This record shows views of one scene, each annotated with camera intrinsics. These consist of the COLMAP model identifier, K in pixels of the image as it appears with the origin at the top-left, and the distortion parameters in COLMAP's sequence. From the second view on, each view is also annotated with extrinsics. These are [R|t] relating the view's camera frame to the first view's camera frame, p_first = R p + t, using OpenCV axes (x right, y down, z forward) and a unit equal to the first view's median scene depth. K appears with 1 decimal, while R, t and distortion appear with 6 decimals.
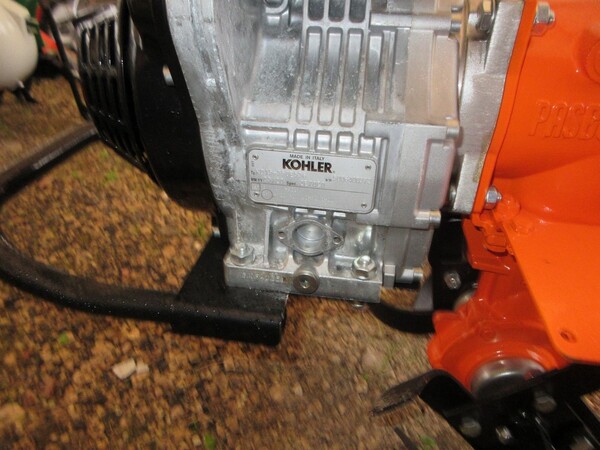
lens RADIAL K [[445.6, 0, 300.0], [0, 445.6, 225.0], [0, 0, 1]] dist [0.002087, 0.004354]
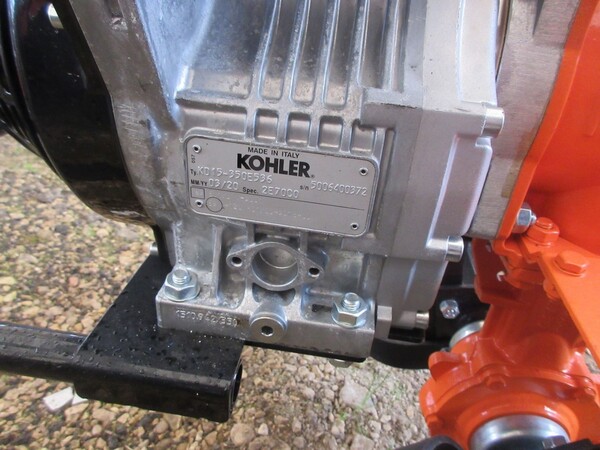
lens RADIAL K [[445.6, 0, 300.0], [0, 445.6, 225.0], [0, 0, 1]] dist [0.002087, 0.004354]
pose [[0.998333, 0.038915, 0.042634, 0.024944], [-0.038617, 0.999224, -0.007796, -0.032285], [-0.042904, 0.006136, 0.999060, 0.266812]]
